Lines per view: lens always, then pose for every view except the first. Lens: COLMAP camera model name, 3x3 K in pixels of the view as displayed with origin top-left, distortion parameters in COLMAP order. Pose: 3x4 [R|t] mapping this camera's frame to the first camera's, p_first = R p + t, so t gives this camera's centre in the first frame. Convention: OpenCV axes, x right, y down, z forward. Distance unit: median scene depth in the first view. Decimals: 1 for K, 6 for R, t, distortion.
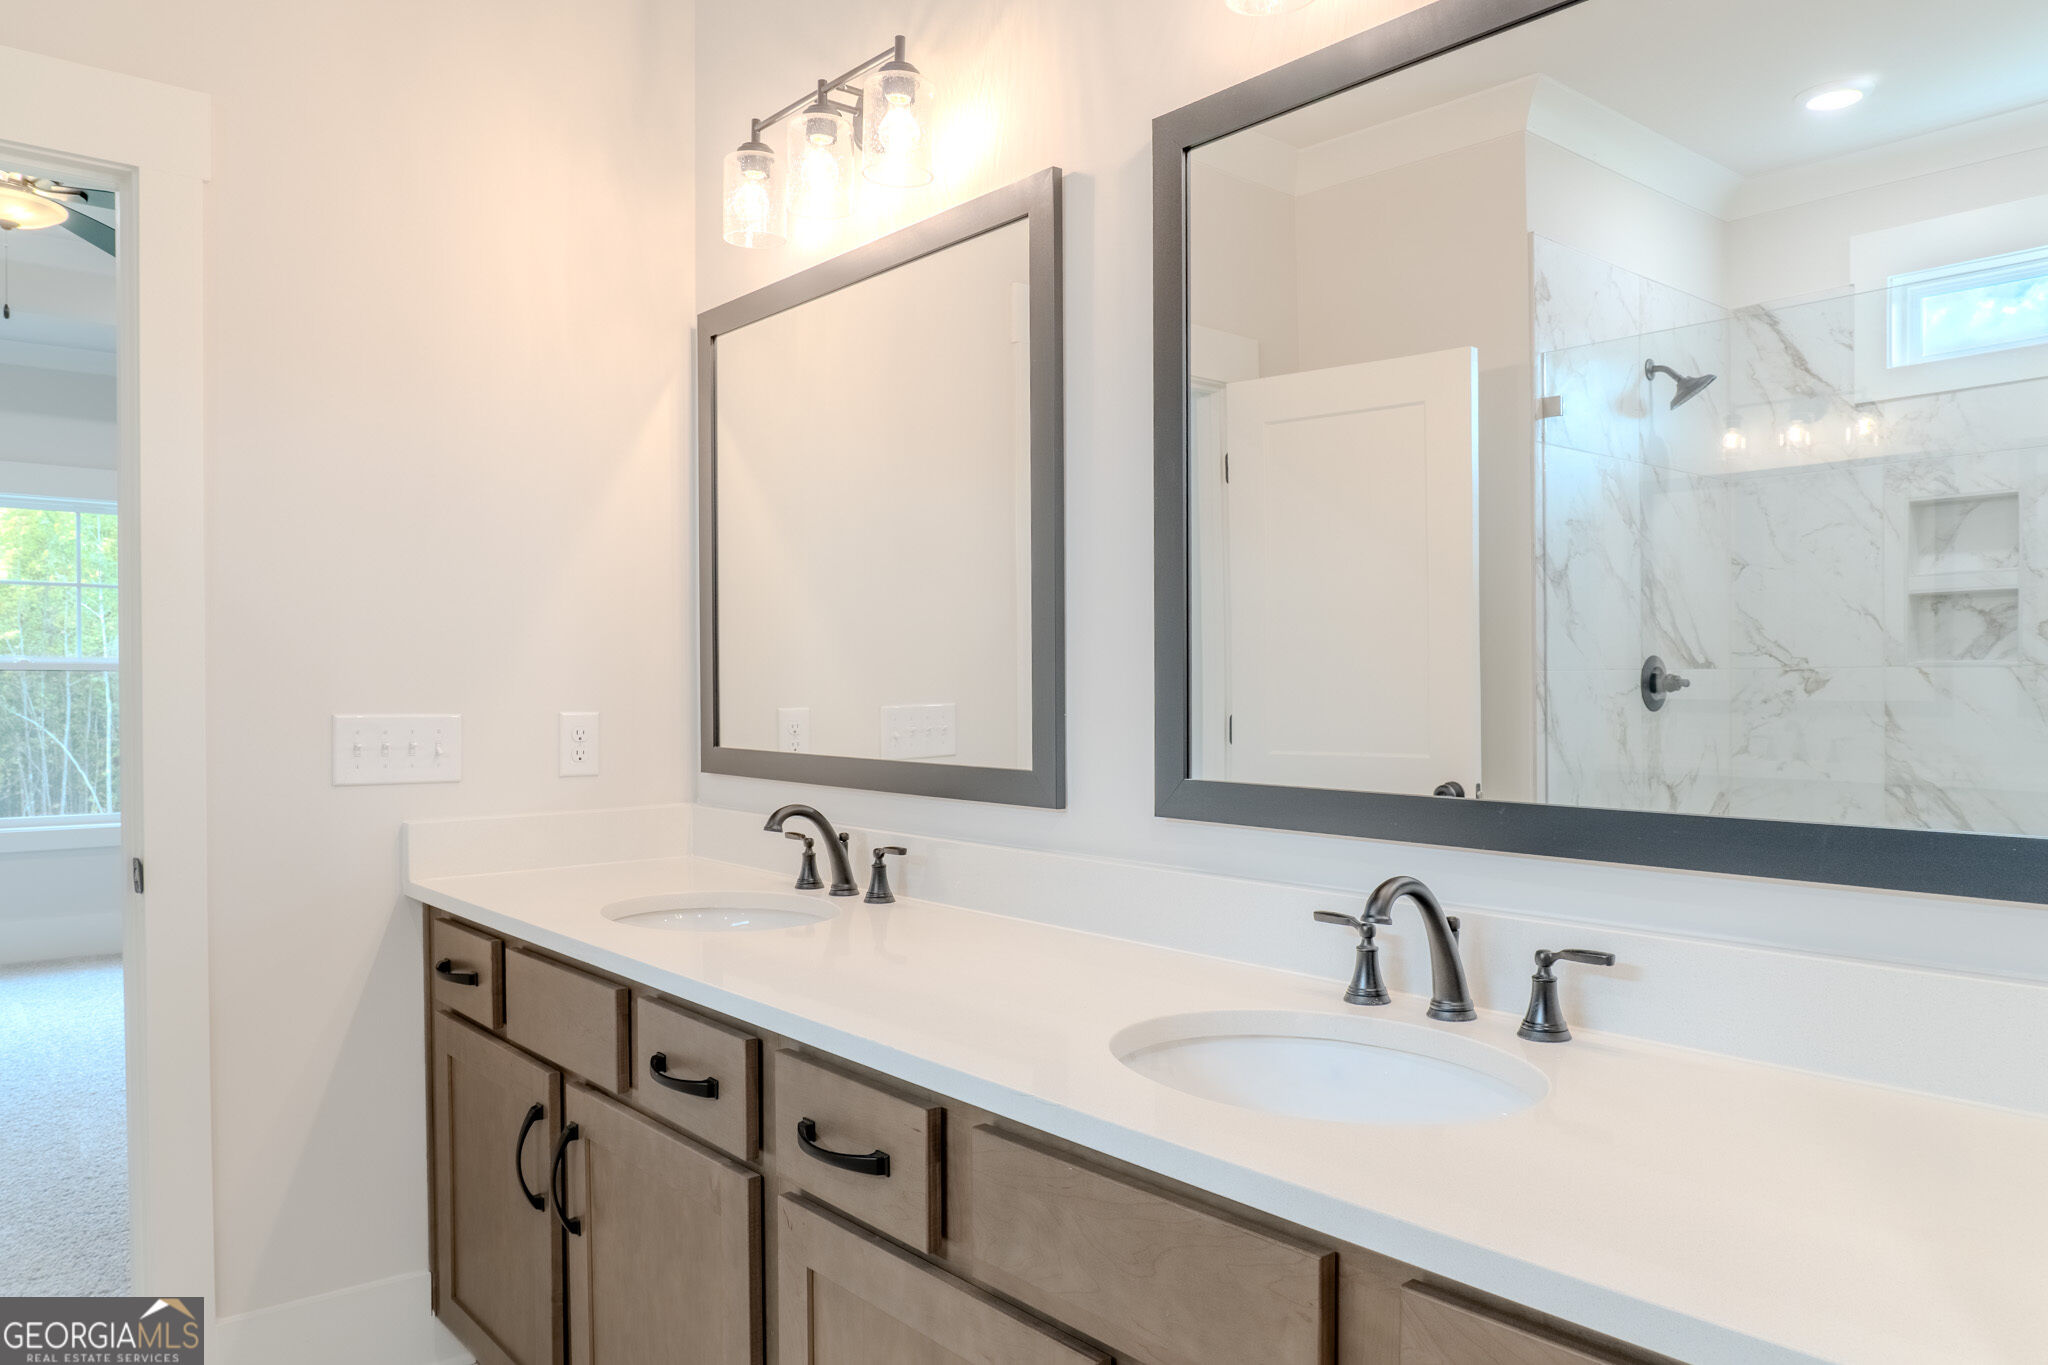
lens RADIAL K [[1380.4, 0, 1016.8], [0, 1380.4, 724.8], [0, 0, 1]] dist [-0.013407, 0.000033]
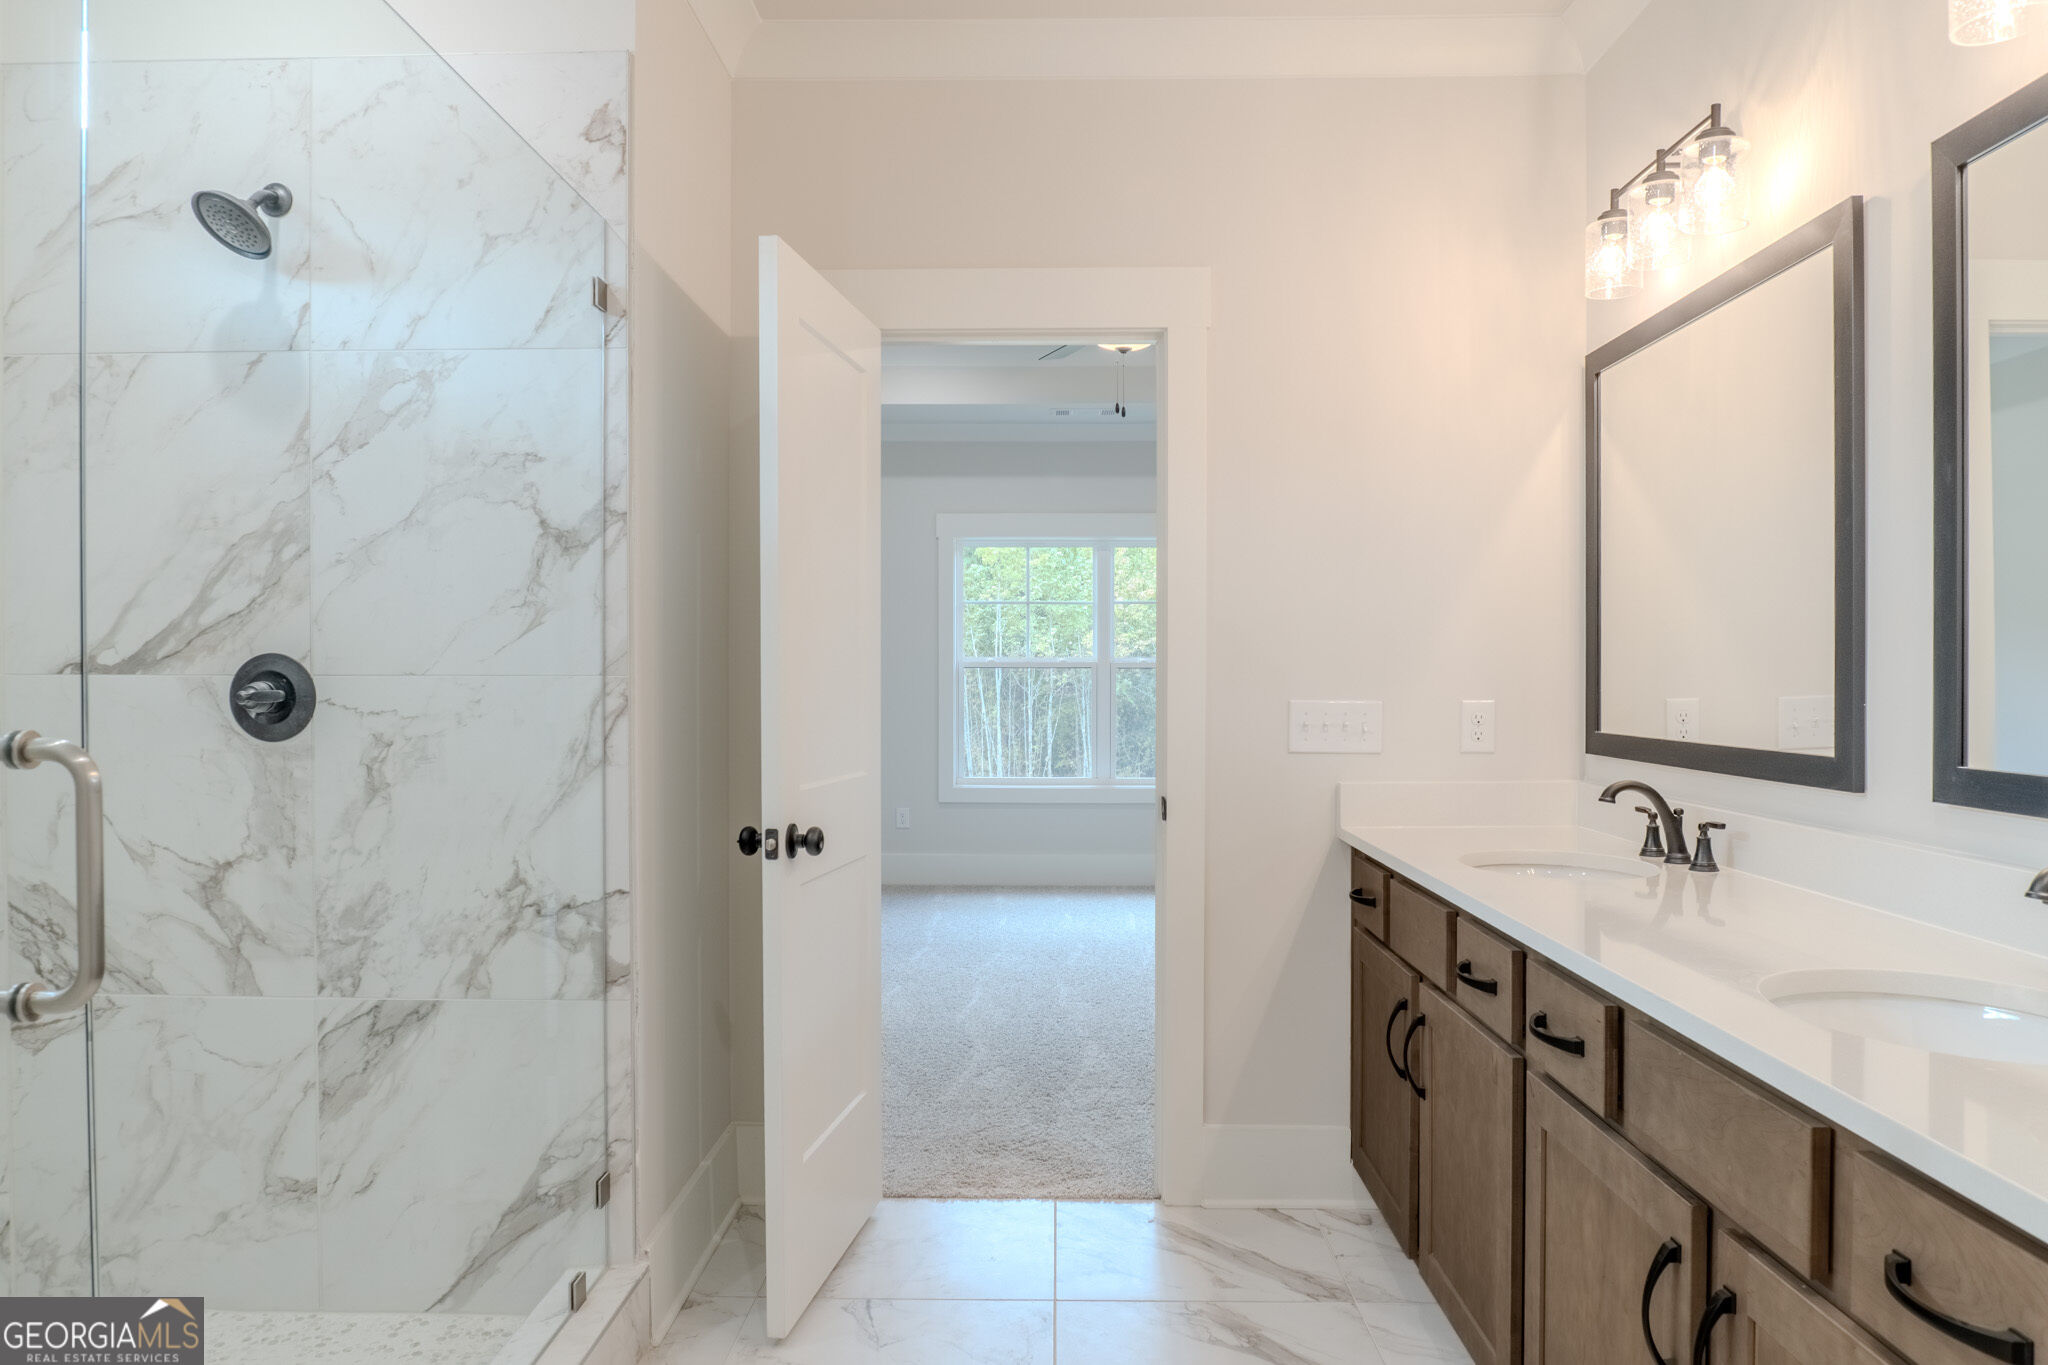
lens RADIAL K [[1380.4, 0, 1011.9], [0, 1380.4, 692.7], [0, 0, 1]] dist [-0.013407, 0.000033]
pose [[0.734035, 0.002334, -0.679108, 0.254343], [-0.013313, 0.999851, -0.010954, 0.003621], [0.678981, 0.017081, 0.733957, -0.210524]]
